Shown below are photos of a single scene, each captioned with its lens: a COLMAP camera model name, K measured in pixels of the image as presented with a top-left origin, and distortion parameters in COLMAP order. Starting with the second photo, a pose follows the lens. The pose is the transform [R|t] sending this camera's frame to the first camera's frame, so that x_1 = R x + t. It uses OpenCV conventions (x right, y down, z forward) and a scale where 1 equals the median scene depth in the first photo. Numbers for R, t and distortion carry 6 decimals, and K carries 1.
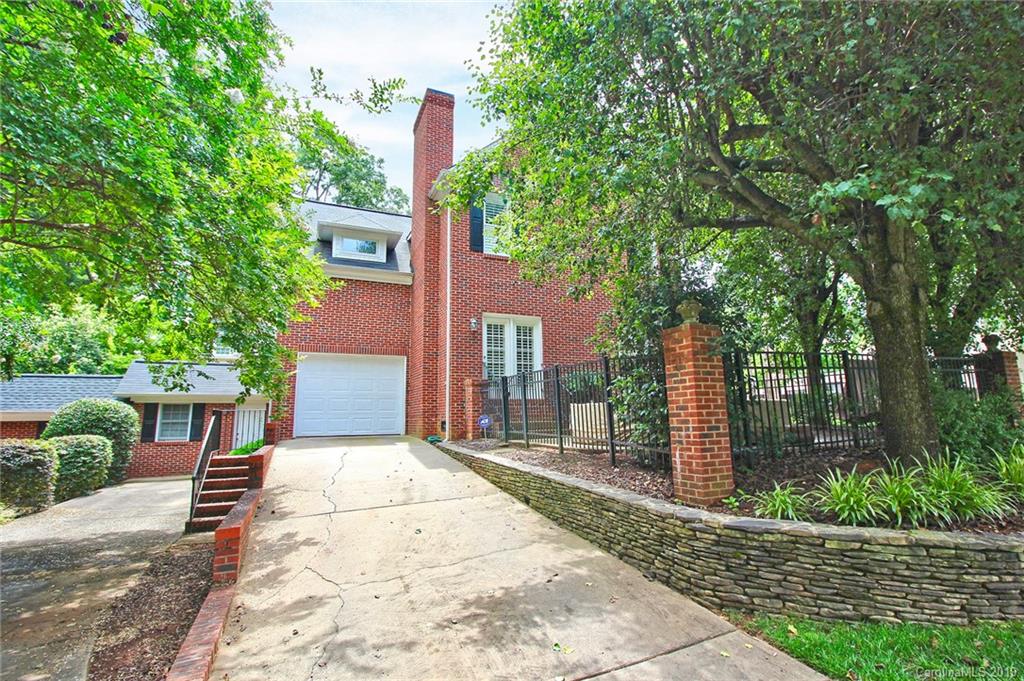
lens RADIAL K [[478.4, 0, 512.6], [0, 478.4, 338.0], [0, 0, 1]] dist [-0.002868, -0.008705]
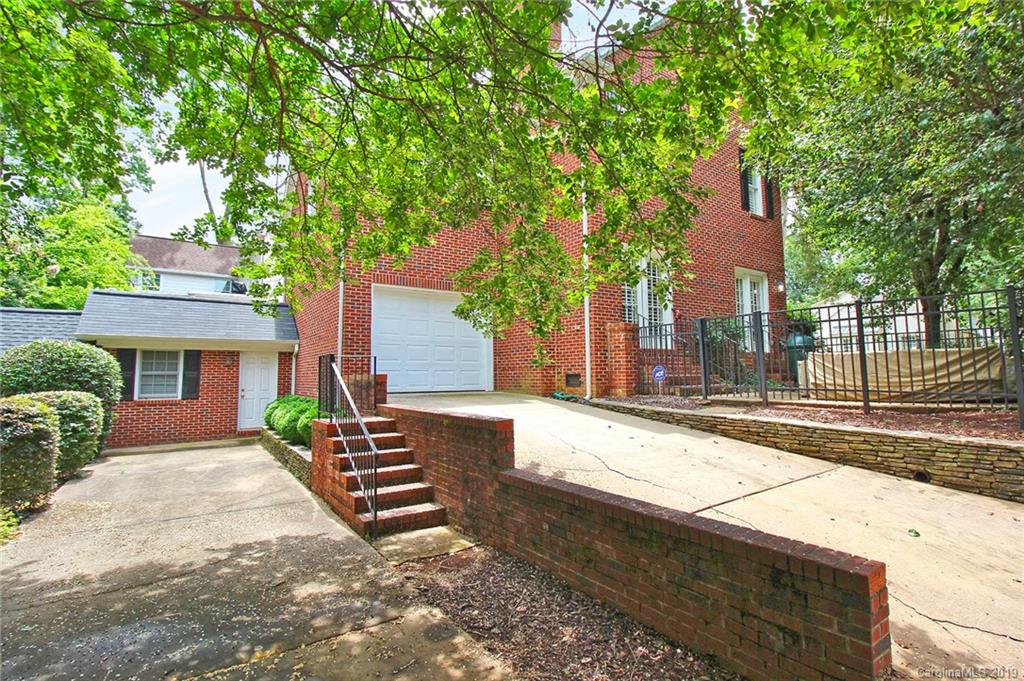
lens RADIAL K [[478.4, 0, 511.2], [0, 478.4, 338.3], [0, 0, 1]] dist [-0.002868, -0.008705]
pose [[0.983622, 0.020422, 0.179084, -0.352113], [-0.035969, 0.995817, 0.083997, 0.042989], [-0.176620, -0.089063, 0.980241, 0.199219]]
